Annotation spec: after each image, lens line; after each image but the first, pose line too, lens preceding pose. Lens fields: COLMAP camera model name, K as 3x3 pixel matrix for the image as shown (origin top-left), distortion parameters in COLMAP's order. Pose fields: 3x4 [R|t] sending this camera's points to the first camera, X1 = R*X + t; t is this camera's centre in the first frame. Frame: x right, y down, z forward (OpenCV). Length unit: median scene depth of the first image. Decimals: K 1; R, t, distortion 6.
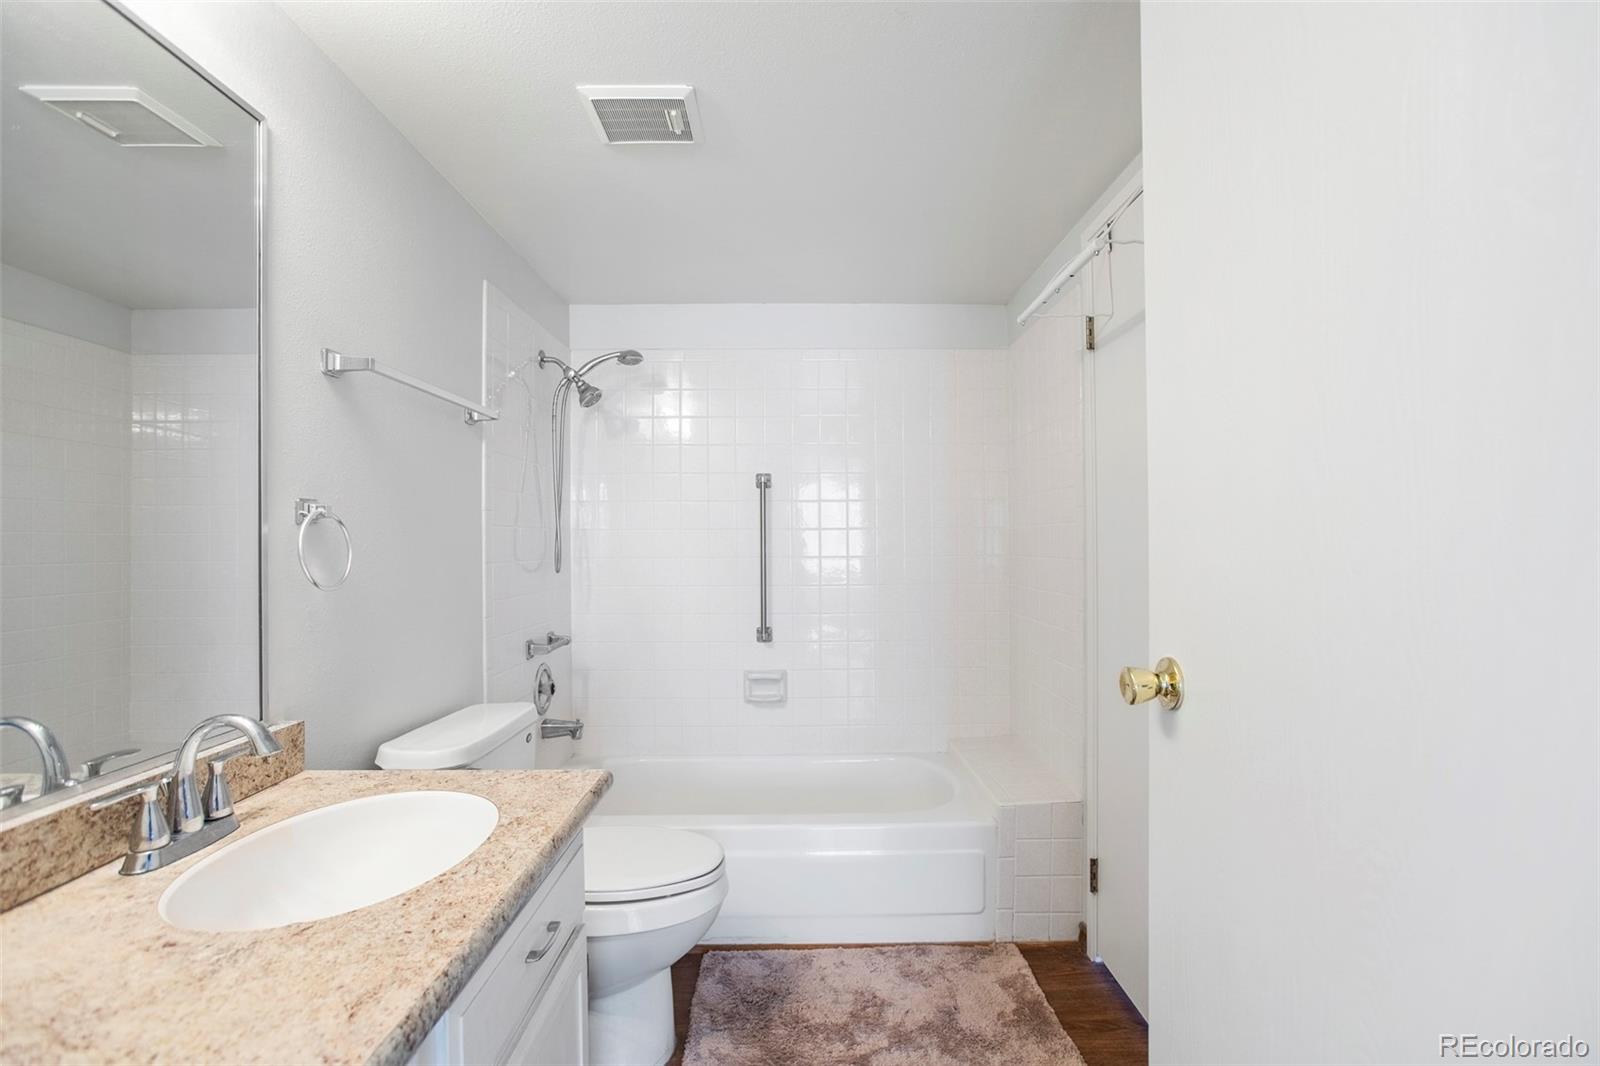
lens RADIAL K [[756.9, 0, 804.3], [0, 756.9, 538.3], [0, 0, 1]] dist [-0.036987, 0.024568]
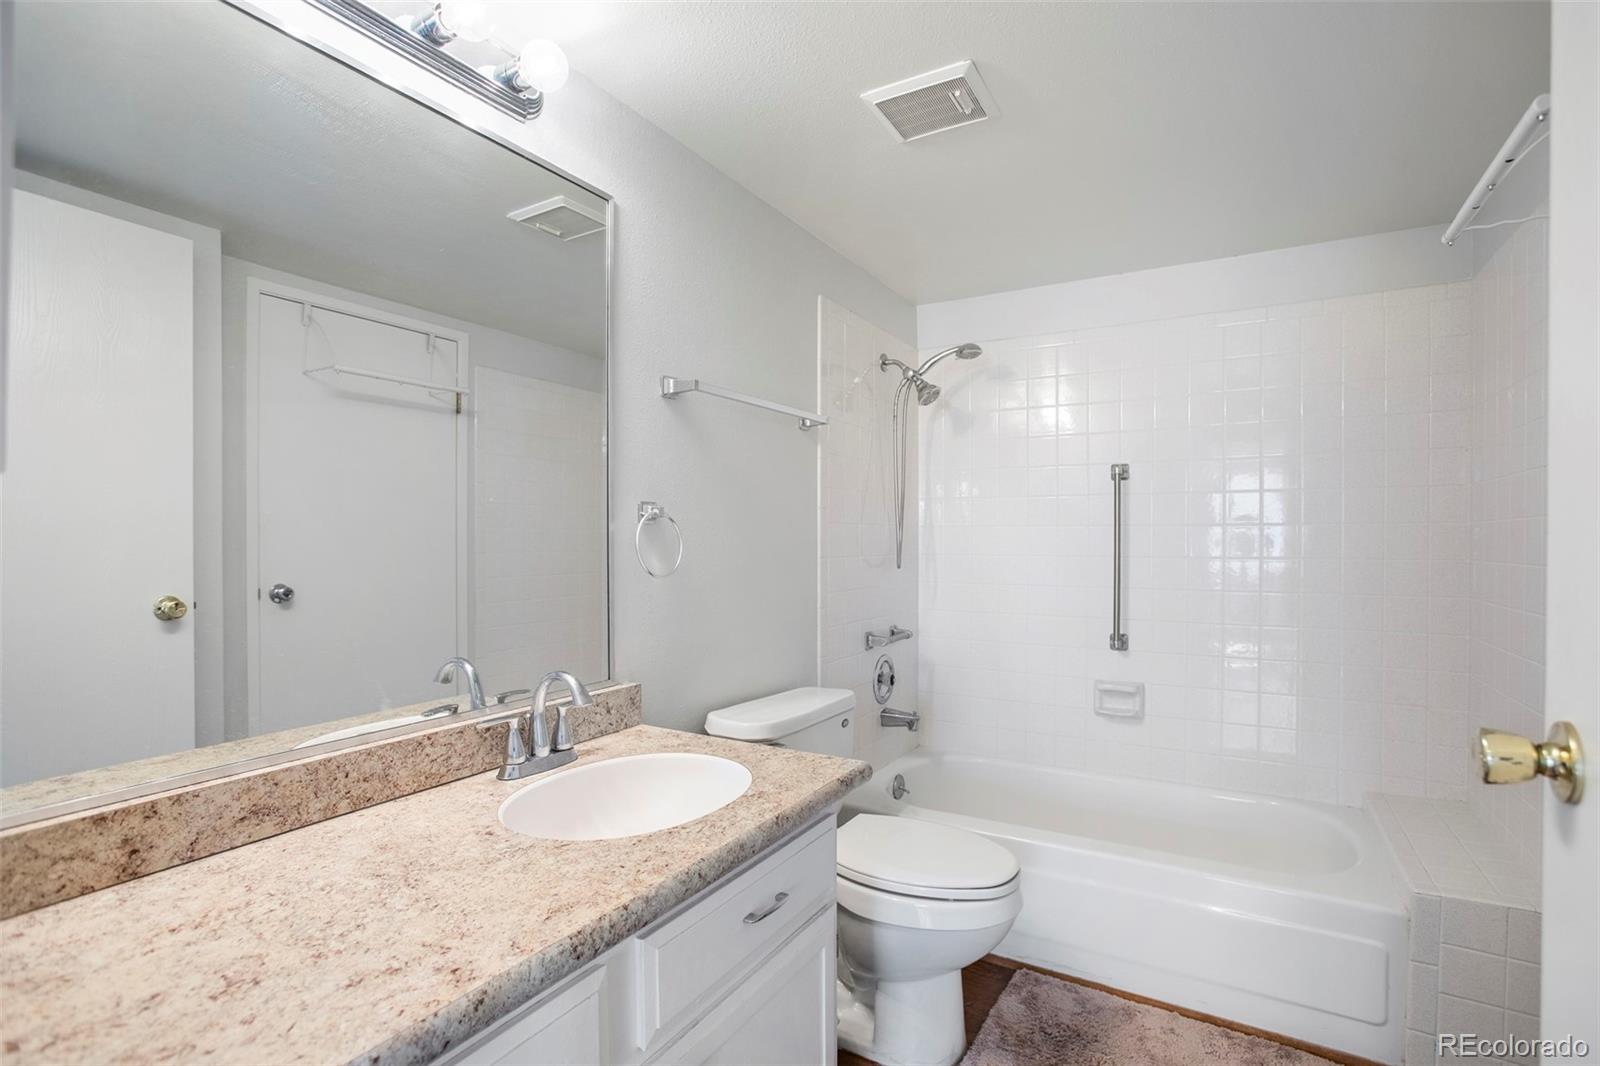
lens RADIAL K [[763.3, 0, 799.3], [0, 763.3, 548.4], [0, 0, 1]] dist [-0.055925, 0.032420]
pose [[0.853975, 0.013298, -0.520144, 0.169635], [-0.004118, 0.999815, 0.018800, -0.001238], [0.520298, -0.013913, 0.853871, 0.067382]]
